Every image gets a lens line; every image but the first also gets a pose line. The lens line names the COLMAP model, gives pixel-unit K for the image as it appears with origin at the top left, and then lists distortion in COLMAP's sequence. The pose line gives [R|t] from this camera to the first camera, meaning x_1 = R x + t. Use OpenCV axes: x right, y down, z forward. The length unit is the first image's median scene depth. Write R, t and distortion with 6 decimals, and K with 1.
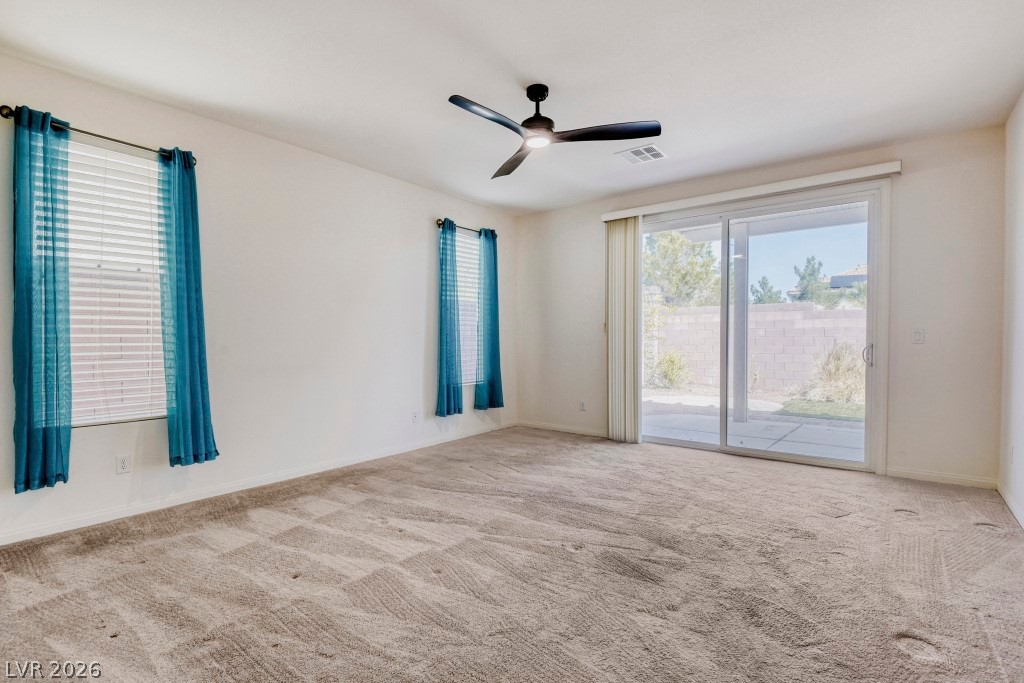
lens RADIAL K [[473.9, 0, 512.0], [0, 473.9, 341.5], [0, 0, 1]] dist [-0.000188, -0.000254]
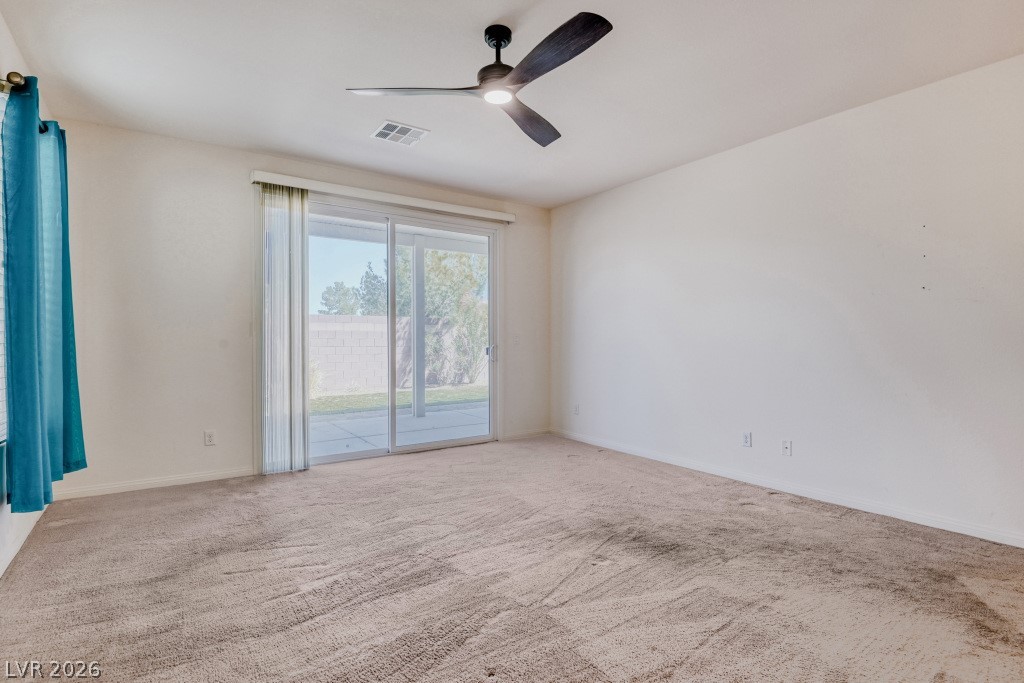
lens RADIAL K [[473.9, 0, 512.0], [0, 473.9, 341.5], [0, 0, 1]] dist [-0.000188, -0.000254]
pose [[0.343452, -0.000569, 0.939170, -0.461526], [0.004110, 0.999991, -0.000897, -0.001672], [-0.939161, 0.004168, 0.343451, 0.475627]]
